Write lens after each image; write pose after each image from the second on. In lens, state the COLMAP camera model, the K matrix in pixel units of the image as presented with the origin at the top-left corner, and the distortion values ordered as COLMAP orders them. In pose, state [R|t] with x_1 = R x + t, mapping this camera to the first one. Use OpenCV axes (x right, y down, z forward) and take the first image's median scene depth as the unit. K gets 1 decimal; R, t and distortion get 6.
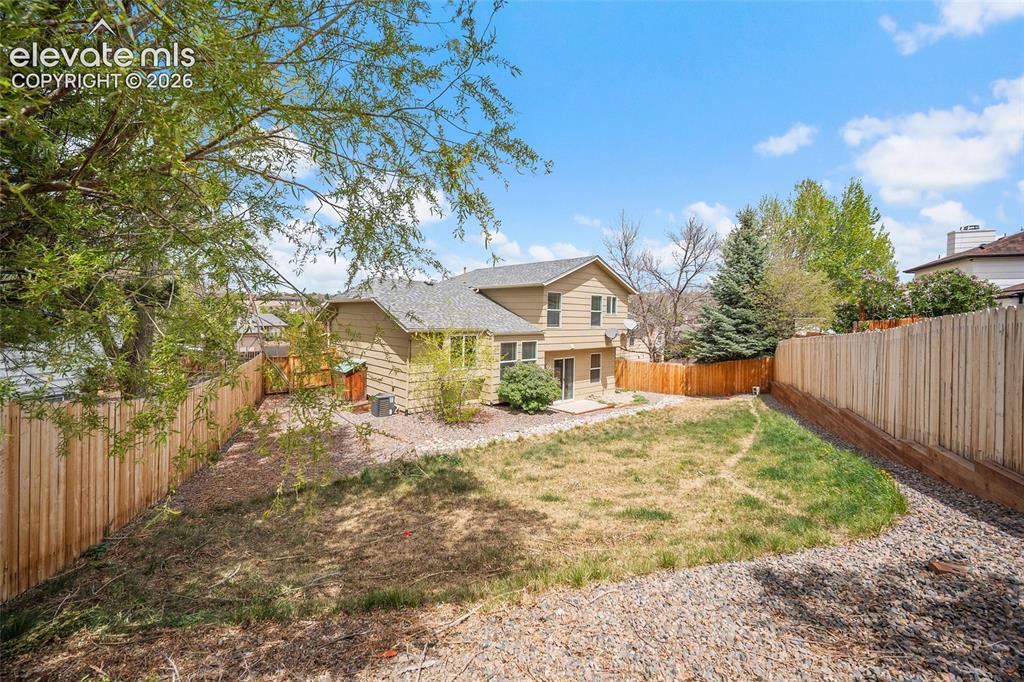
lens RADIAL K [[407.9, 0, 514.8], [0, 407.9, 339.5], [0, 0, 1]] dist [-0.009626, -0.000506]
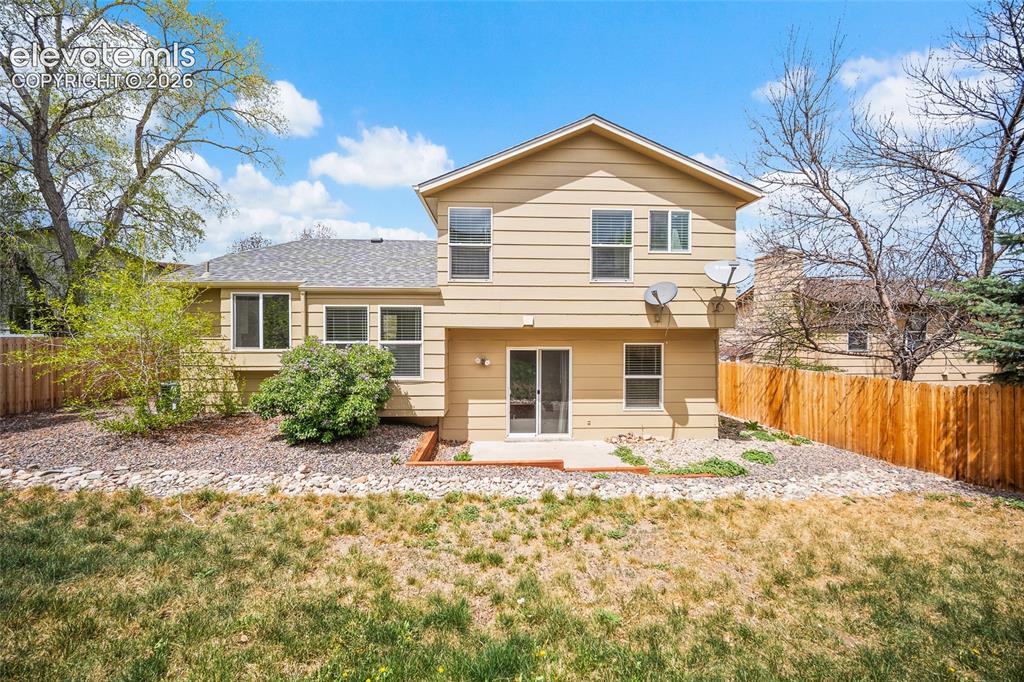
lens RADIAL K [[407.9, 0, 514.0], [0, 407.9, 339.3], [0, 0, 1]] dist [-0.009626, -0.000506]
pose [[0.770320, -0.006599, -0.637624, 0.443323], [-0.020623, 0.999166, -0.035256, 0.057041], [0.637324, 0.040308, 0.769541, 0.655456]]
